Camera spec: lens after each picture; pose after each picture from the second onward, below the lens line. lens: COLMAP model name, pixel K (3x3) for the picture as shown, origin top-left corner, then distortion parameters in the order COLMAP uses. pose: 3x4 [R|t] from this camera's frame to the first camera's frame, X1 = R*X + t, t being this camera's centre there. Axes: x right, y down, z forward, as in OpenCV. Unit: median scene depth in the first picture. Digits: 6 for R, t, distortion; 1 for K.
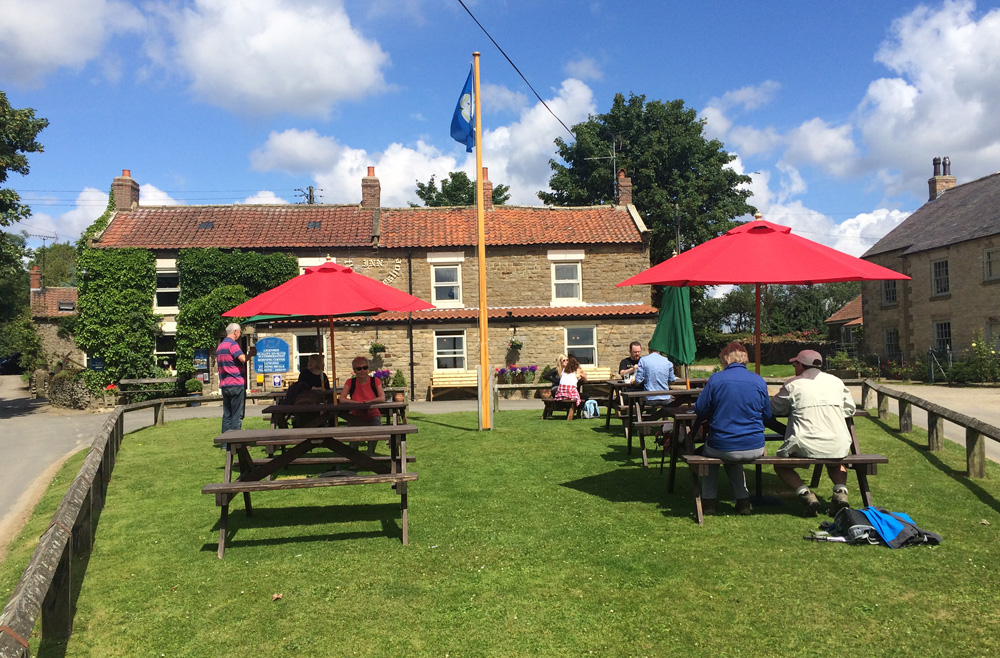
lens RADIAL K [[851.3, 0, 499.2], [0, 851.3, 328.8], [0, 0, 1]] dist [0.069663, -0.000870]
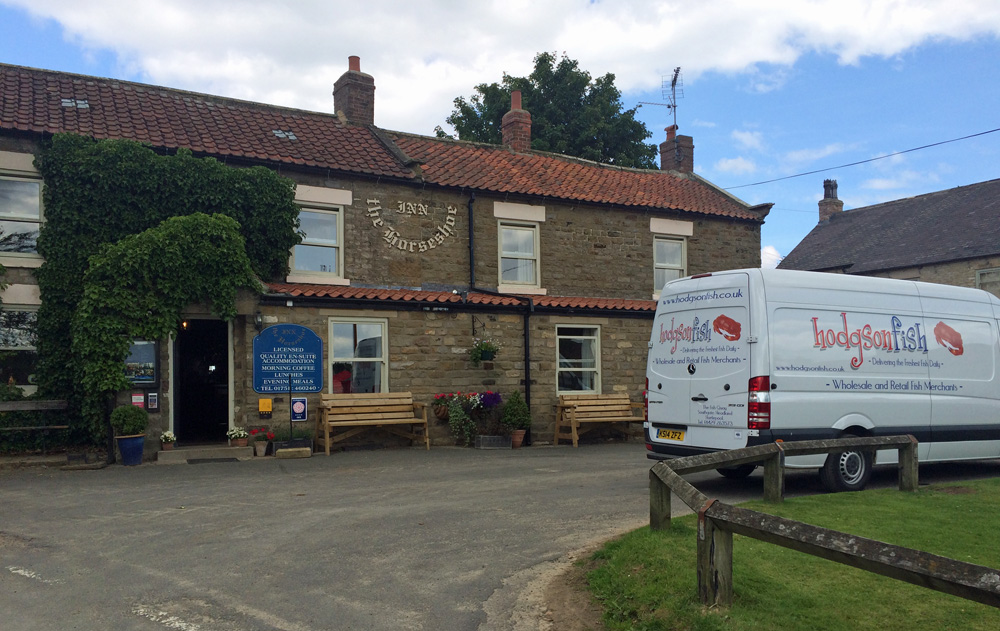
lens RADIAL K [[817.1, 0, 504.2], [0, 817.1, 360.2], [0, 0, 1]] dist [0.034053, 0.000513]
pose [[0.912037, 0.030309, 0.408986, -0.339225], [-0.036312, 0.999317, 0.006918, 0.022778], [-0.408497, -0.021161, 0.912514, 0.489299]]
